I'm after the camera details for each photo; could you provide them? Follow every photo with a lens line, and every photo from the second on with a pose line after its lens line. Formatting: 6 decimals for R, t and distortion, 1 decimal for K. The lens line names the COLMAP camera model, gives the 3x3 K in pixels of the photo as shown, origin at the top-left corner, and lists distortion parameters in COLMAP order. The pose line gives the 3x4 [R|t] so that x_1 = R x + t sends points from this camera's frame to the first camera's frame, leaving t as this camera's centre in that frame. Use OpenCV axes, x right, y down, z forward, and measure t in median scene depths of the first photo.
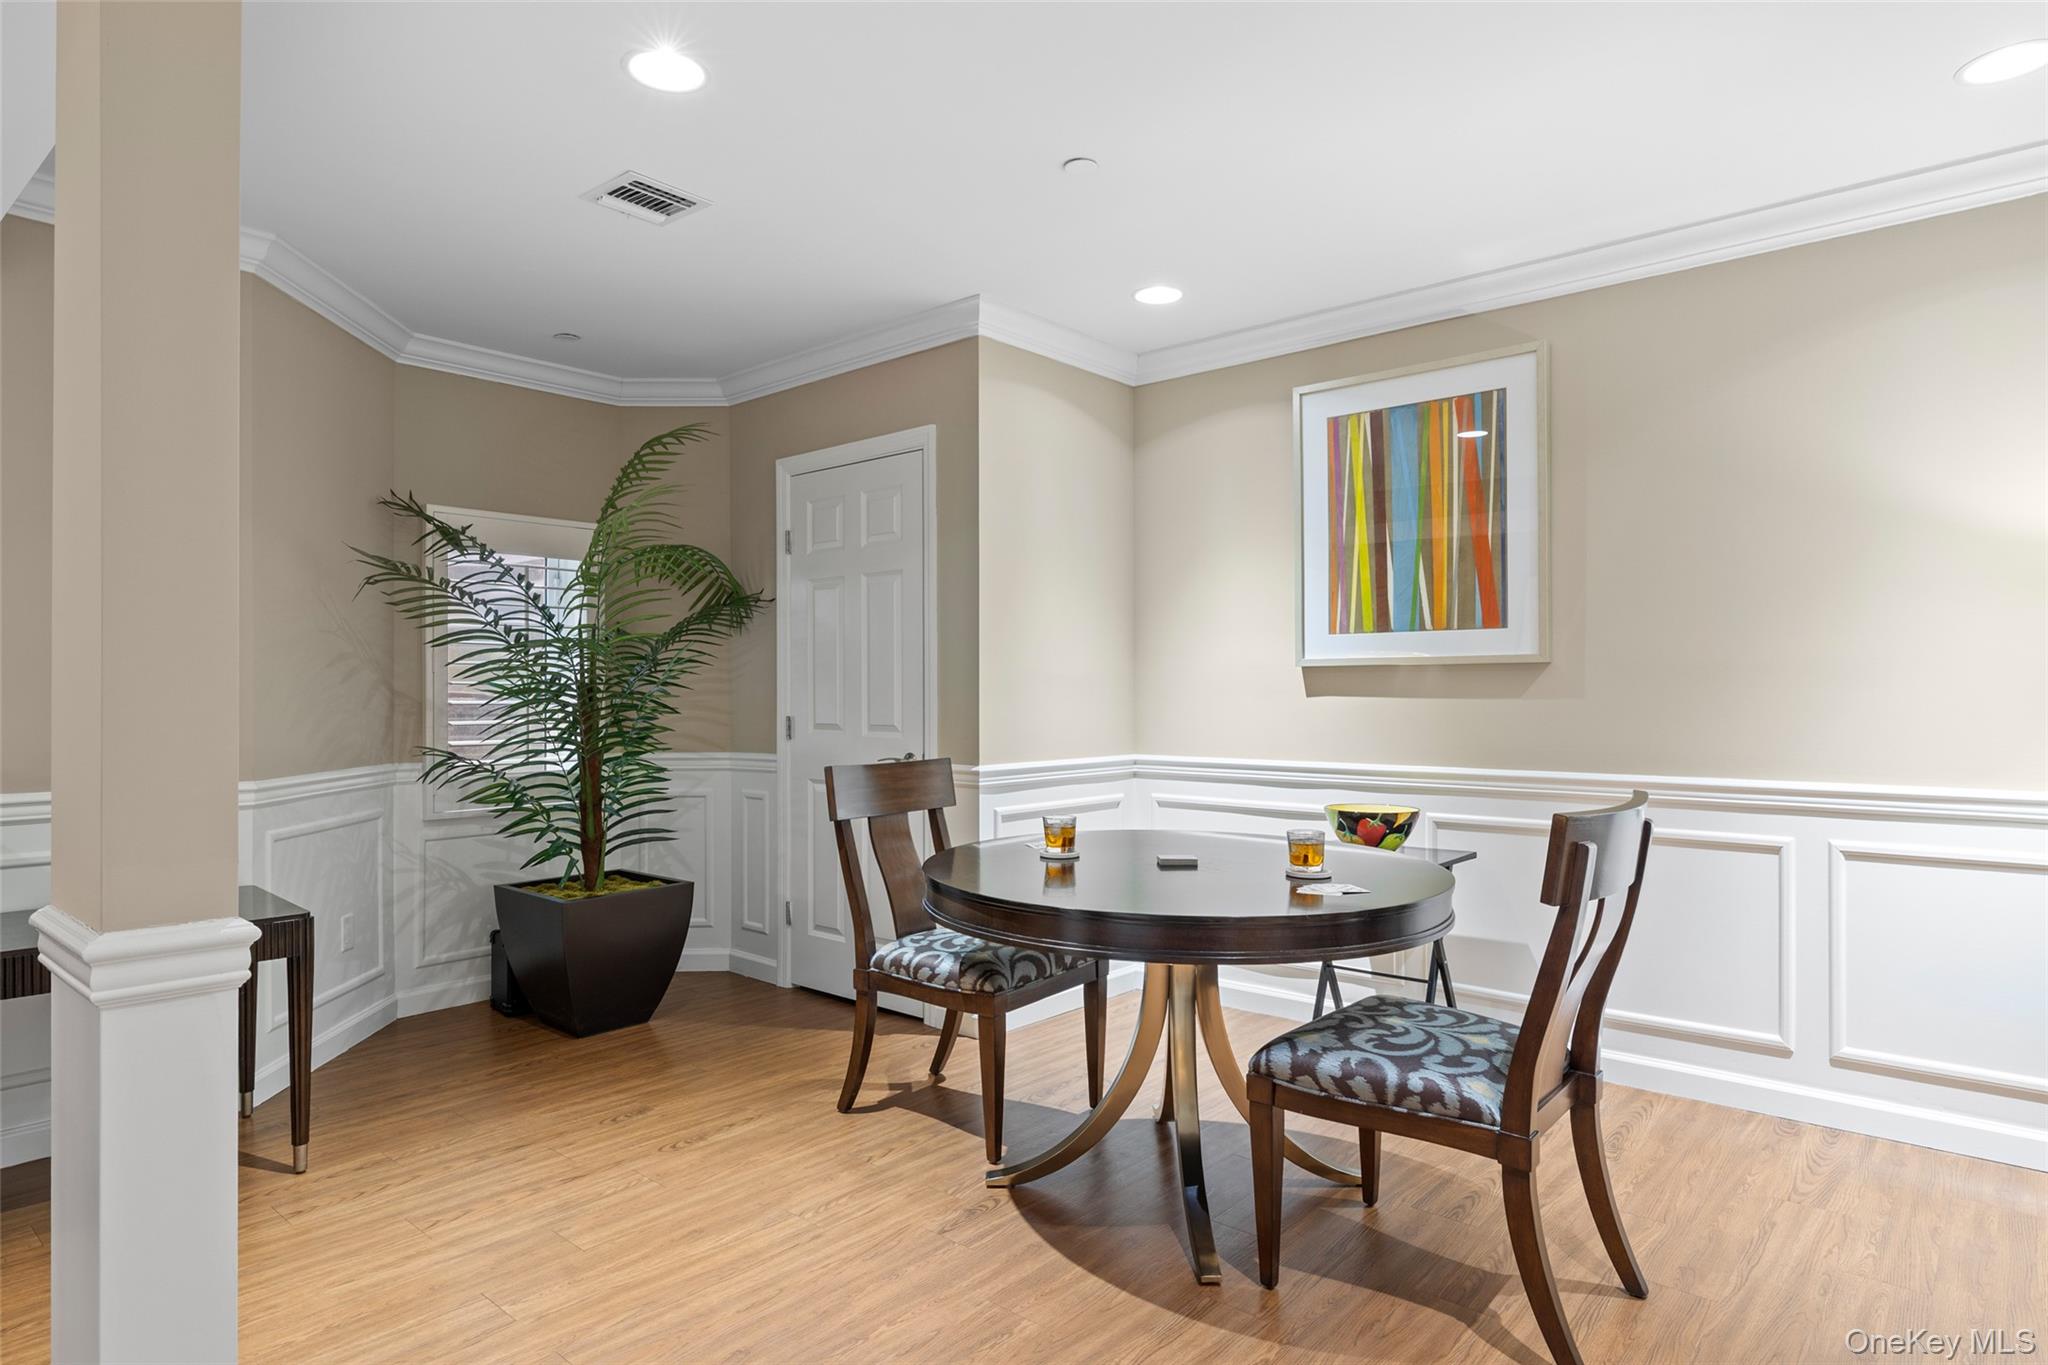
lens RADIAL K [[1165.8, 0, 1108.8], [0, 1165.8, 681.7], [0, 0, 1]] dist [0.001962, 0.000019]
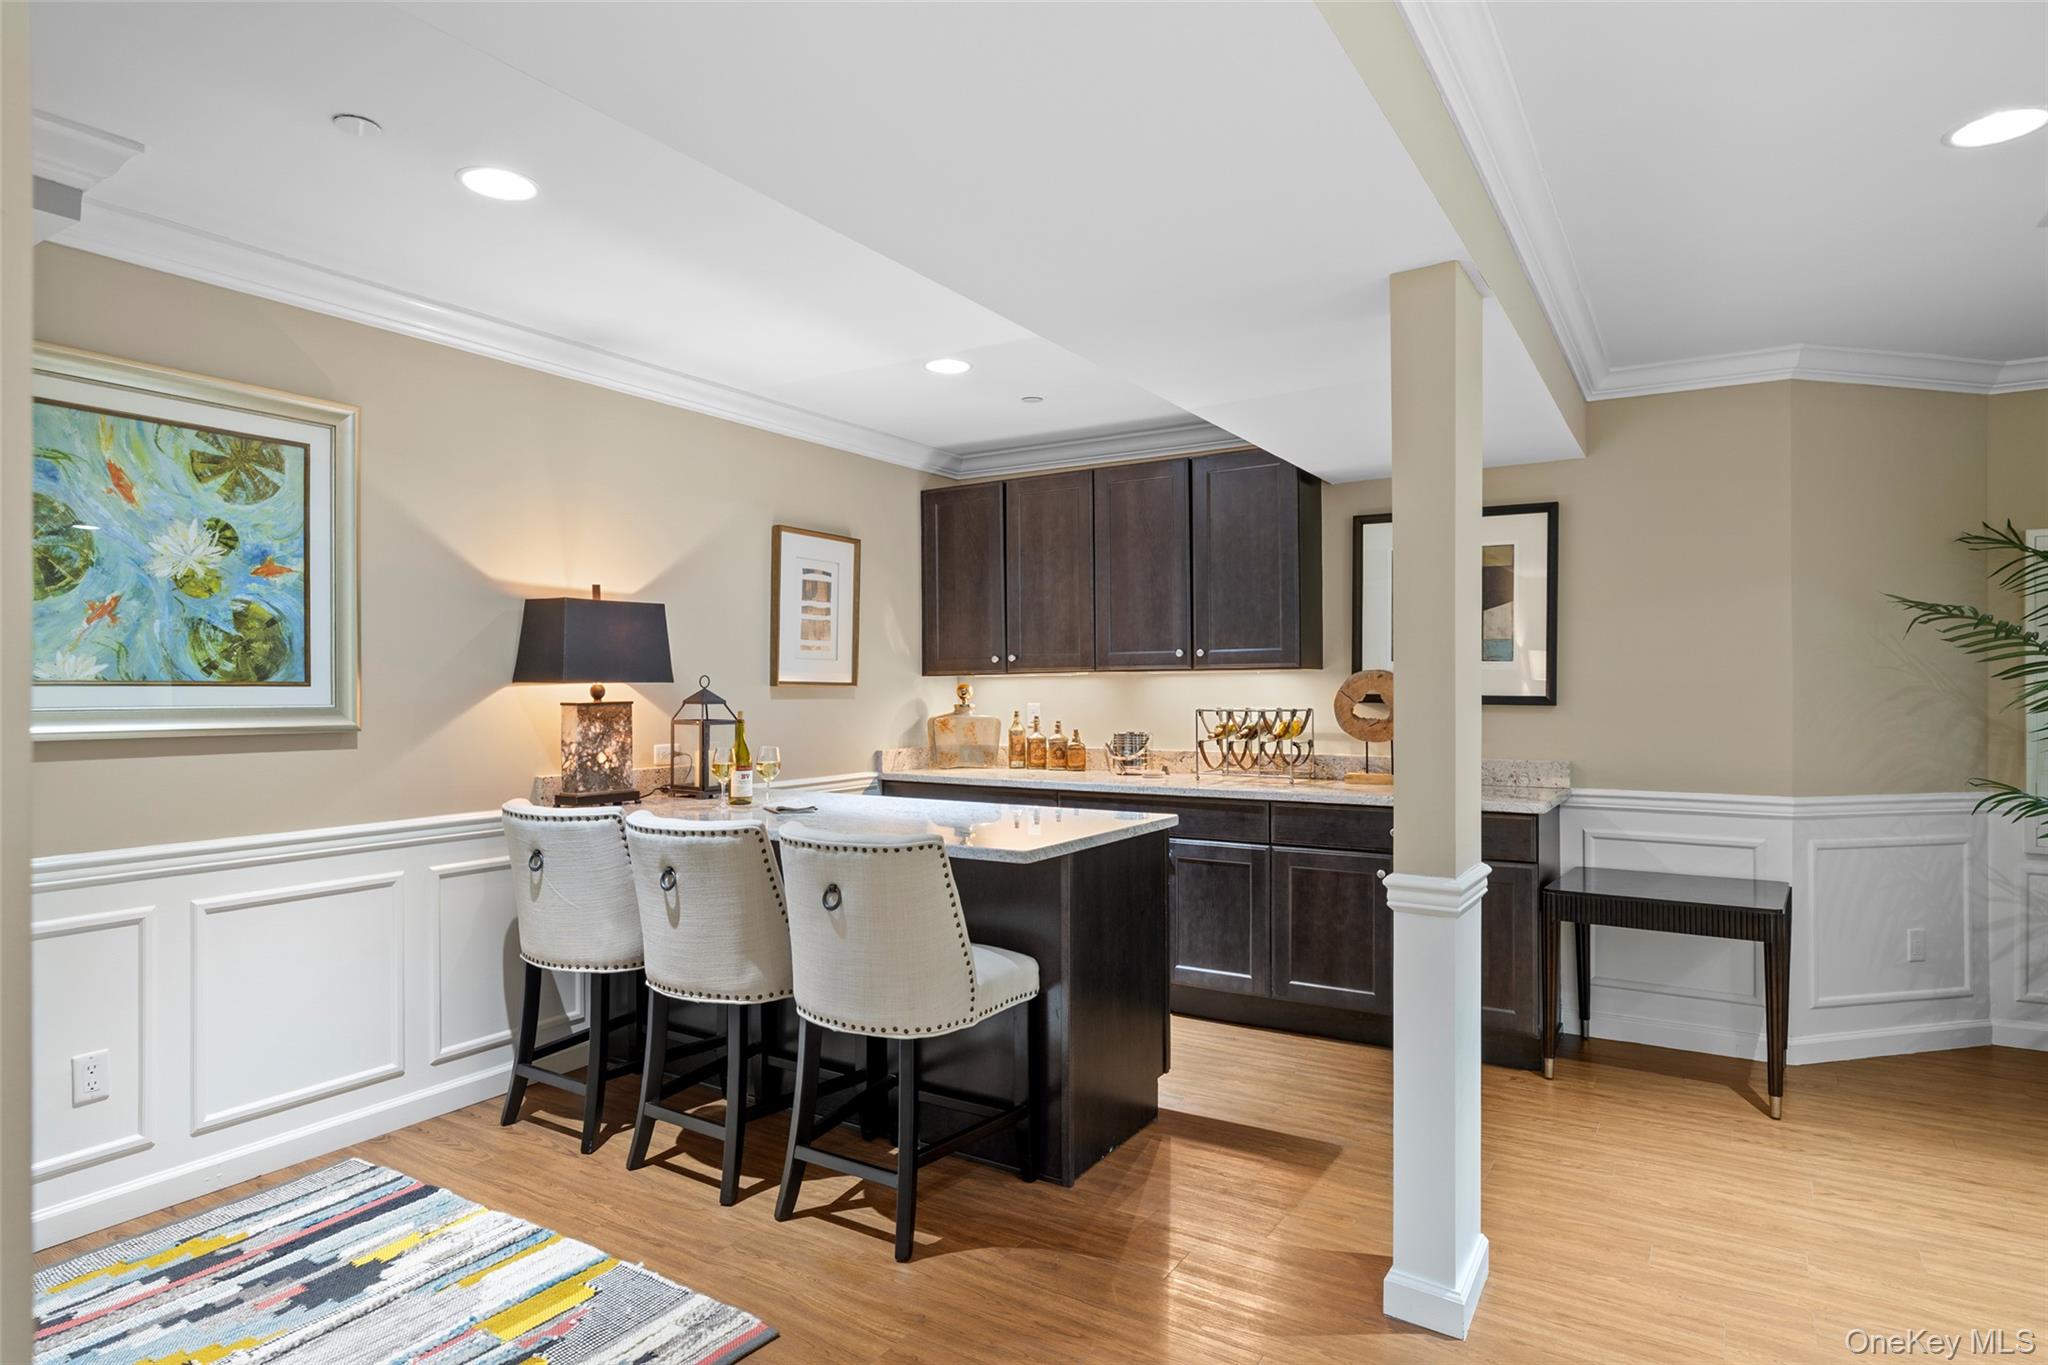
lens RADIAL K [[1135.8, 0, 1023.4], [0, 1135.8, 674.1], [0, 0, 1]] dist [0.028103, -0.001499]
pose [[0.159098, -0.010370, -0.987208, 0.277895], [0.007488, 0.999929, -0.009296, -0.032532], [0.987234, -0.005913, 0.159165, 0.013097]]
